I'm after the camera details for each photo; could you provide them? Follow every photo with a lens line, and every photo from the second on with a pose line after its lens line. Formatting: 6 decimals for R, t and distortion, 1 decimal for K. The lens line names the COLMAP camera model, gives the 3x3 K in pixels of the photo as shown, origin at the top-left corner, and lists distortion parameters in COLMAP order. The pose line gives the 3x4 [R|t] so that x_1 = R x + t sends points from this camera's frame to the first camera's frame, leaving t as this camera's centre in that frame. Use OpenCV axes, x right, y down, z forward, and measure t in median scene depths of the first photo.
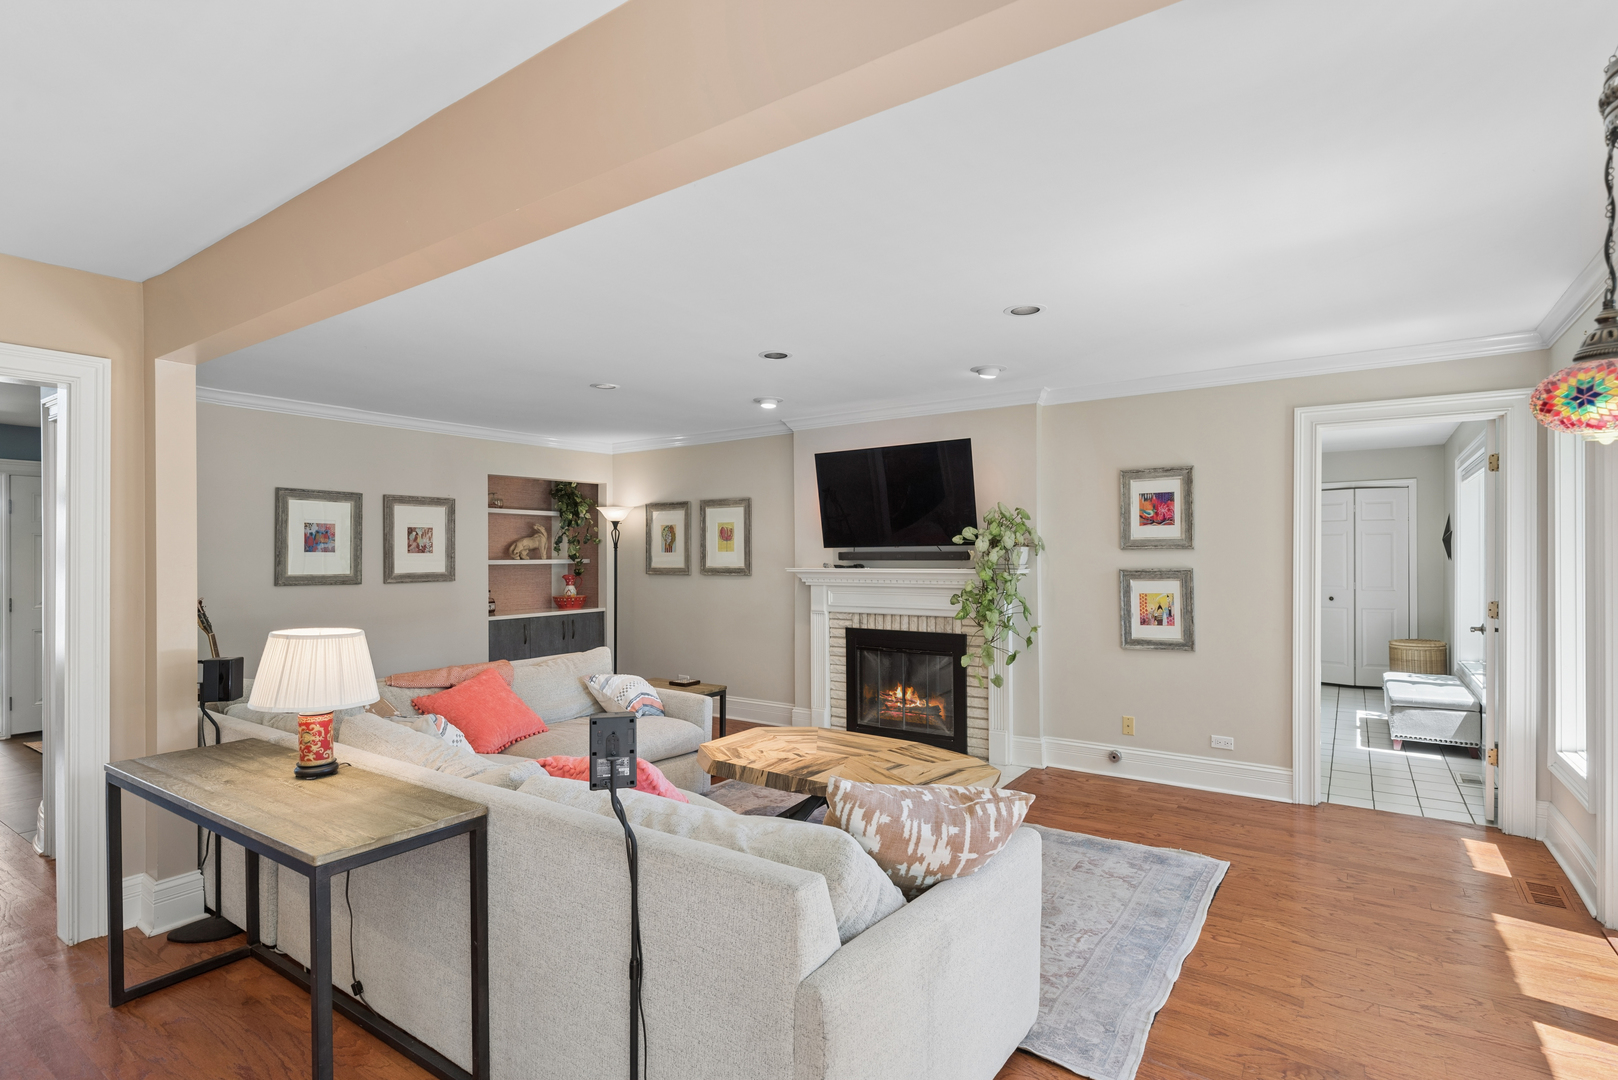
lens RADIAL K [[799.9, 0, 804.0], [0, 799.9, 554.4], [0, 0, 1]] dist [-0.005786, -0.001222]
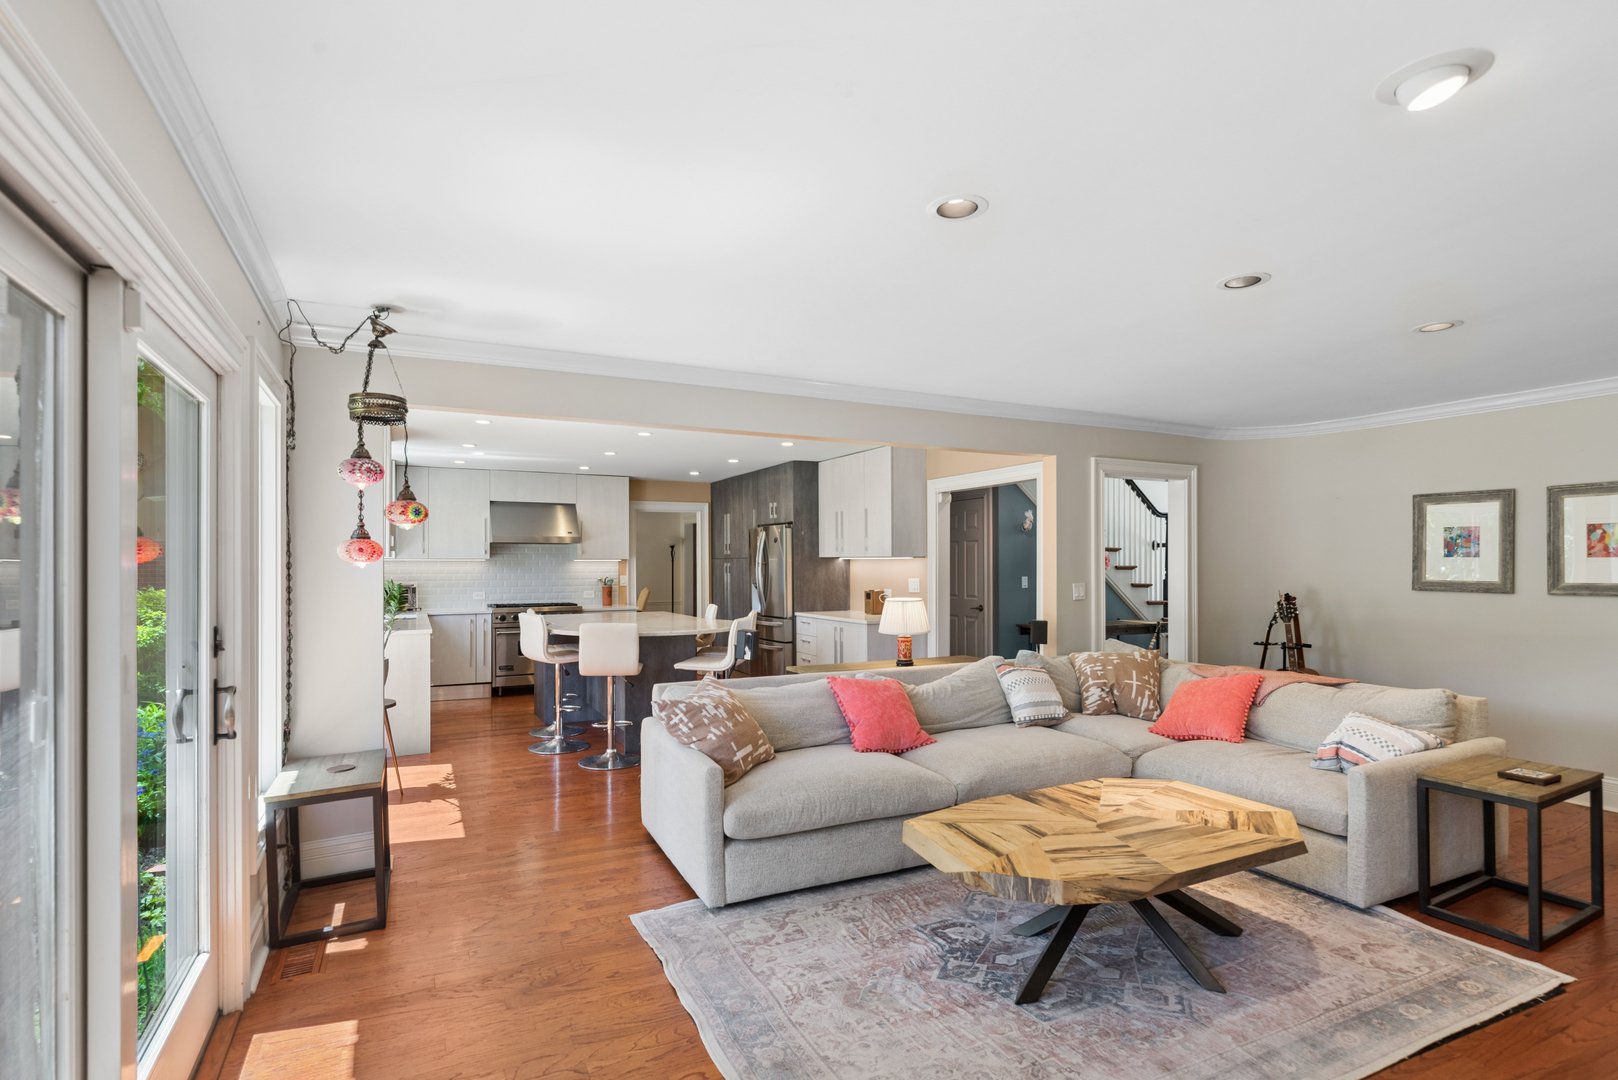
lens RADIAL K [[799.9, 0, 802.3], [0, 799.9, 555.5], [0, 0, 1]] dist [-0.005786, -0.001222]
pose [[-0.487919, -0.003545, -0.872882, 0.630432], [0.005945, 0.999955, -0.007384, -0.002529], [0.872869, -0.008792, -0.487876, 0.812515]]
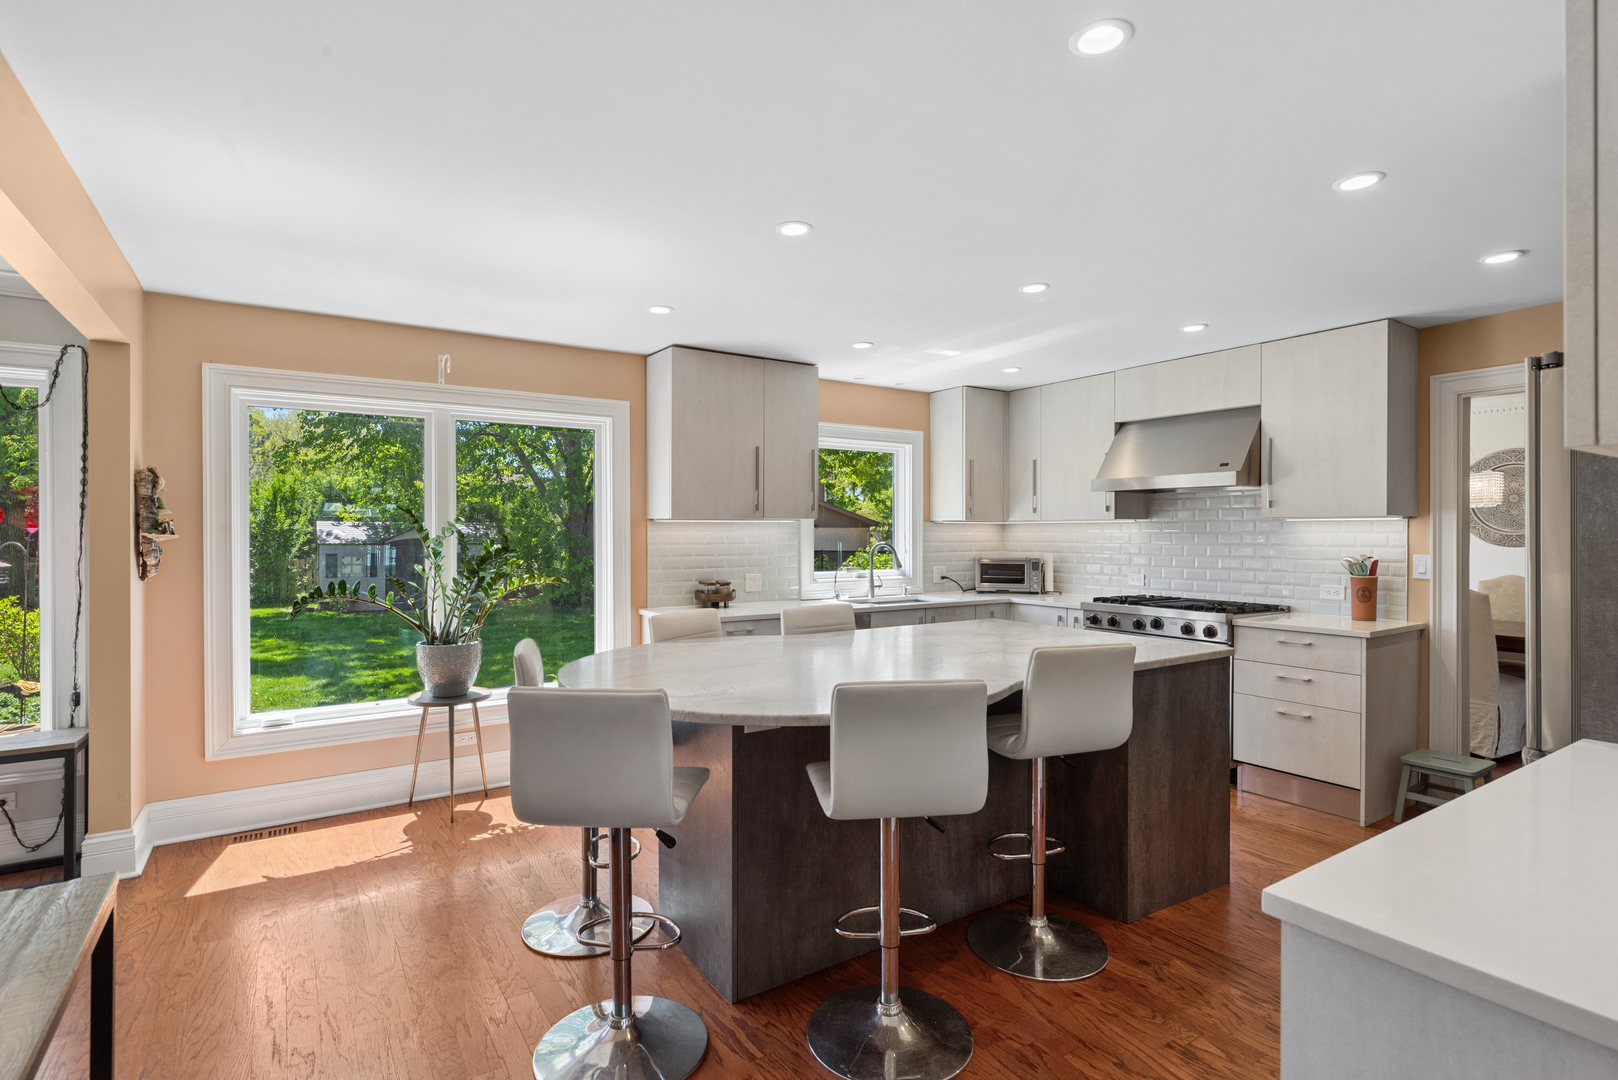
lens RADIAL K [[799.9, 0, 798.2], [0, 799.9, 526.8], [0, 0, 1]] dist [-0.005786, -0.001222]
pose [[-0.926965, 0.005599, 0.375107, -0.516755], [0.003507, 0.999974, -0.006260, 0.003145], [-0.375132, -0.004487, -0.926960, 0.511250]]
